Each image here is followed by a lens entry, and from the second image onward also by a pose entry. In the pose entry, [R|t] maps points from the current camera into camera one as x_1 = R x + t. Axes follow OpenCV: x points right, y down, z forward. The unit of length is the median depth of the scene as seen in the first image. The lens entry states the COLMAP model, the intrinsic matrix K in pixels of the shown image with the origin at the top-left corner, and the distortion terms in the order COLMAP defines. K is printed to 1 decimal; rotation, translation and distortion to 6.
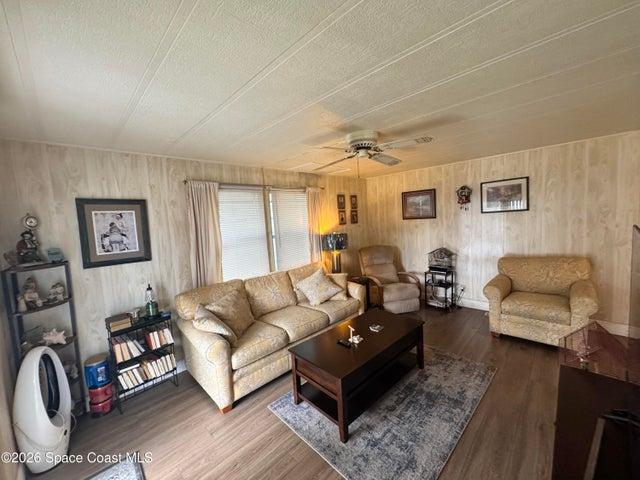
lens RADIAL K [[256.2, 0, 320.0], [0, 256.2, 240.0], [0, 0, 1]] dist [-0.000202, 0.000322]
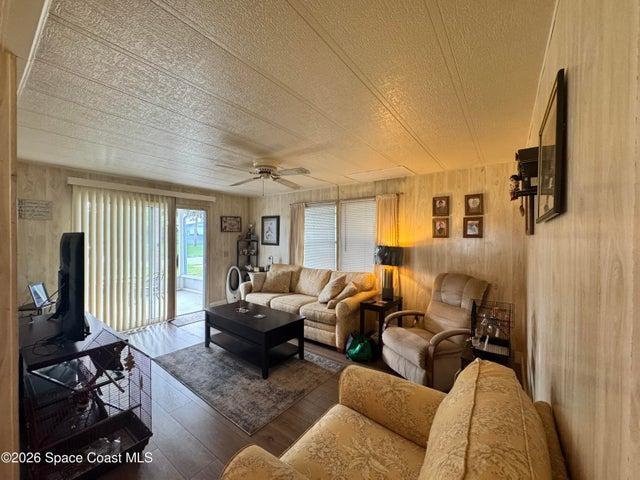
lens RADIAL K [[256.2, 0, 320.0], [0, 256.2, 240.0], [0, 0, 1]] dist [-0.000202, 0.000322]
pose [[0.141968, 0.069381, -0.987437, 0.921792], [-0.098498, 0.993580, 0.055651, -0.073460], [0.984959, 0.089360, 0.147890, 0.682519]]
